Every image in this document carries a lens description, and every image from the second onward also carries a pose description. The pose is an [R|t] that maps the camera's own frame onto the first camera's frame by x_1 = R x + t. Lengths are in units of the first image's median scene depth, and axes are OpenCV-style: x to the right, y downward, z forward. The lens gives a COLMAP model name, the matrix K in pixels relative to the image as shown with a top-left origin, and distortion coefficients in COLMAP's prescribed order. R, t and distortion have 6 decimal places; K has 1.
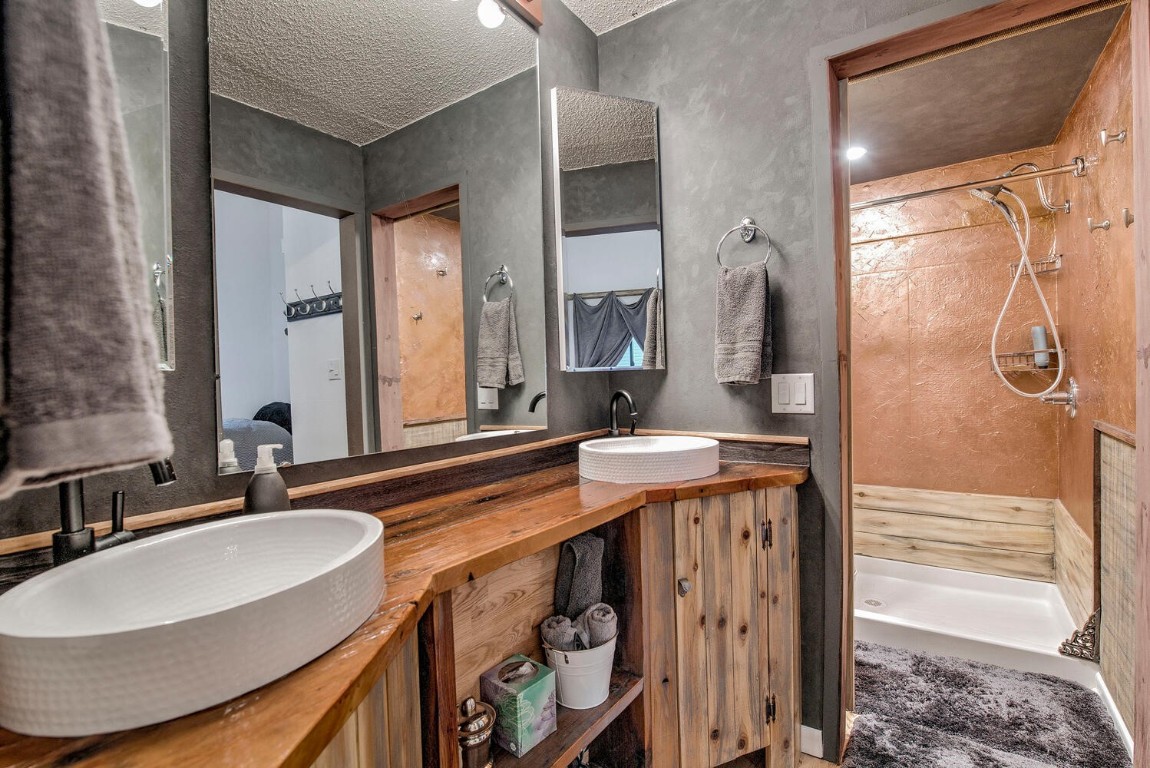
lens RADIAL K [[541.2, 0, 565.5], [0, 541.2, 386.5], [0, 0, 1]] dist [-0.013825, -0.001160]
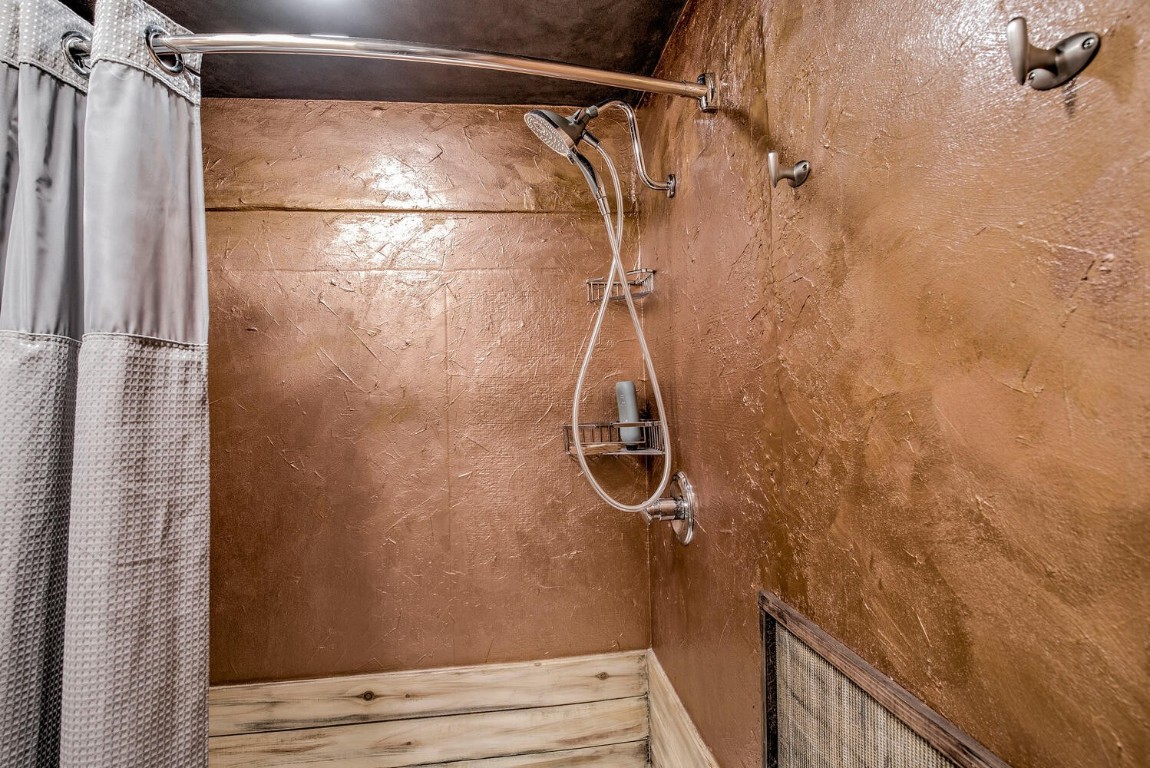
lens RADIAL K [[541.2, 0, 575.1], [0, 541.2, 388.0], [0, 0, 1]] dist [-0.013825, -0.001160]
pose [[0.737171, 0.019472, 0.675426, 0.378008], [0.015952, 0.998805, -0.046206, -0.070678], [-0.675518, 0.044836, 0.735979, 0.525904]]
